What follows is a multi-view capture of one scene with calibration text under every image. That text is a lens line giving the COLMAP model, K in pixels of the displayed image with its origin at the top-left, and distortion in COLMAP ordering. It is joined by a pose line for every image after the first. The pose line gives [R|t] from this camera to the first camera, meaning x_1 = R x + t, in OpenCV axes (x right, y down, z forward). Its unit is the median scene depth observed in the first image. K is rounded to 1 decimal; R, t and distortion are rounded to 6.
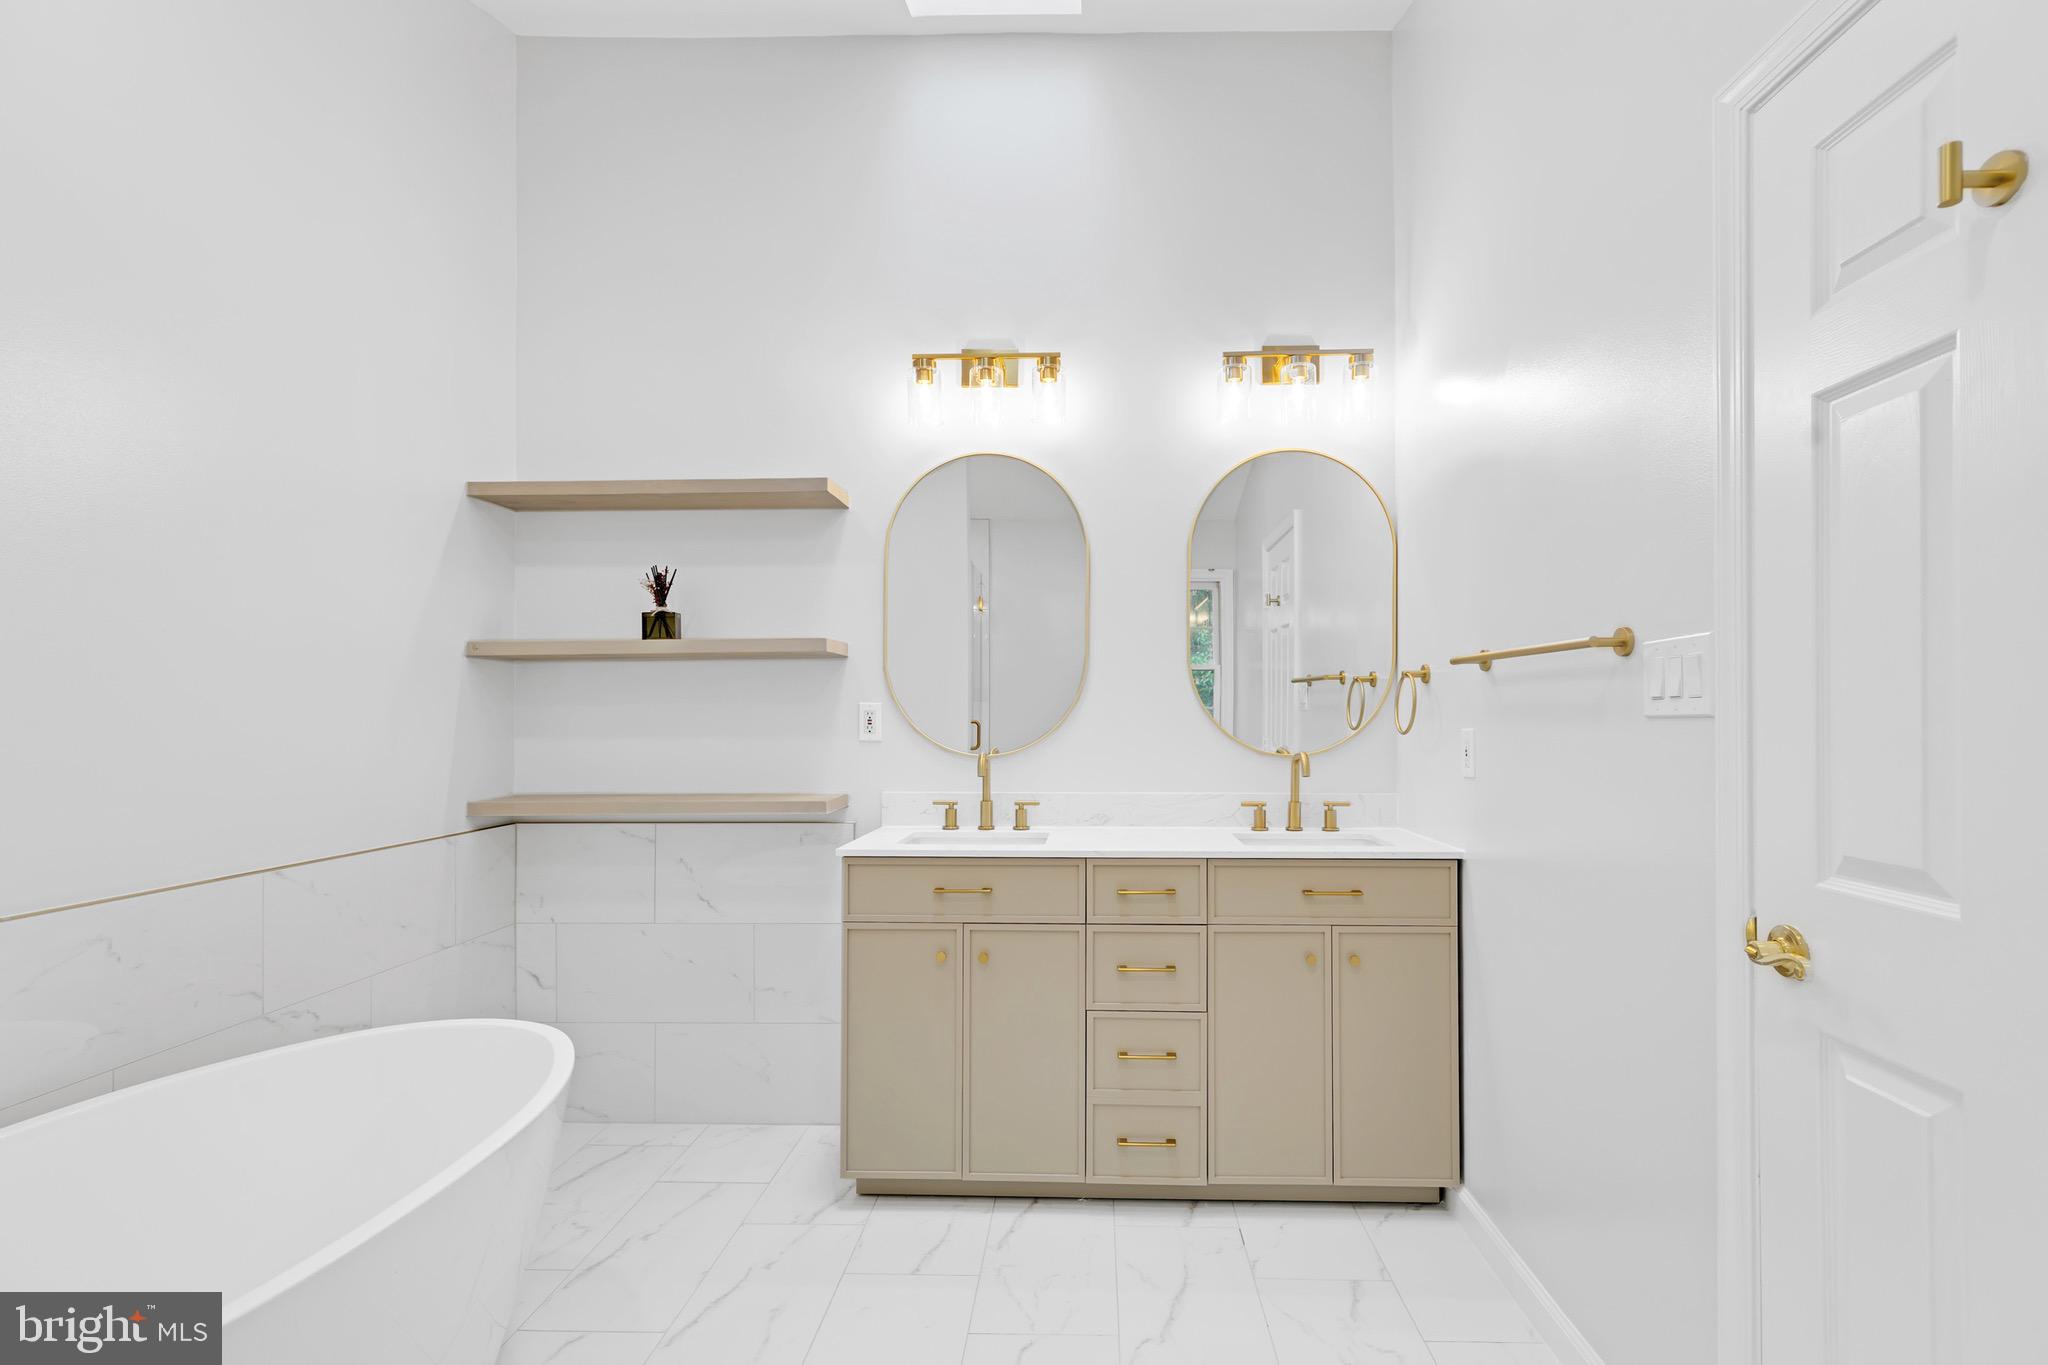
lens RADIAL K [[1016.4, 0, 1024.0], [0, 1016.4, 682.5], [0, 0, 1]] dist [0.002388, -0.000357]
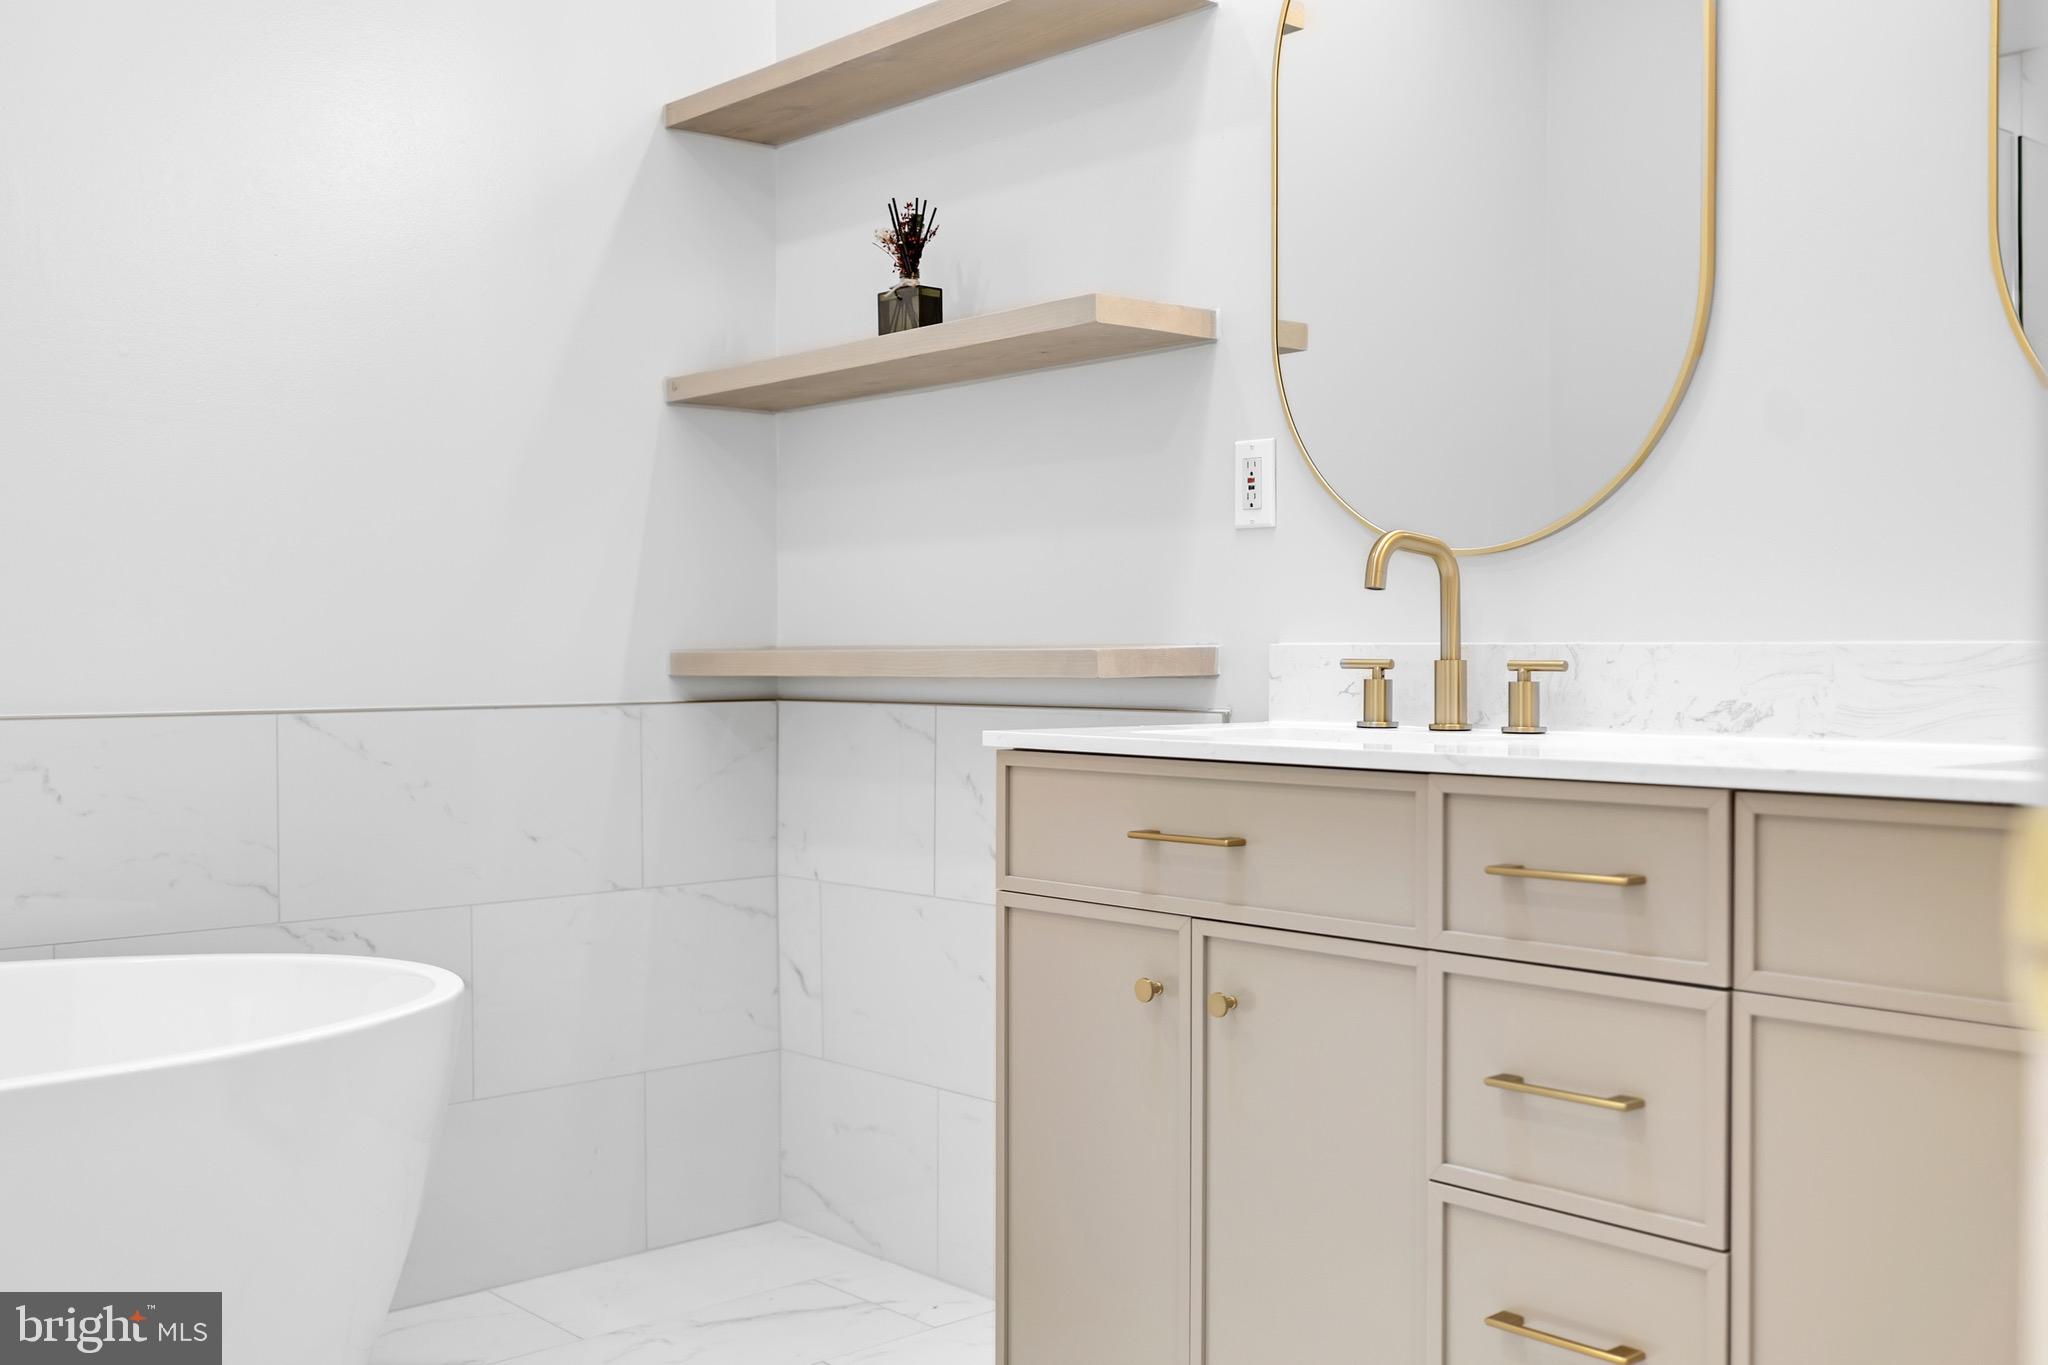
lens RADIAL K [[2059.5, 0, 1024.0], [0, 2059.5, 682.5], [0, 0, 1]] dist [-0.000954, 0.006107]
pose [[0.674586, 0.010244, -0.738125, 0.461485], [0.012142, 0.999614, 0.024969, 0.106225], [0.738096, -0.025806, 0.674202, 0.342307]]
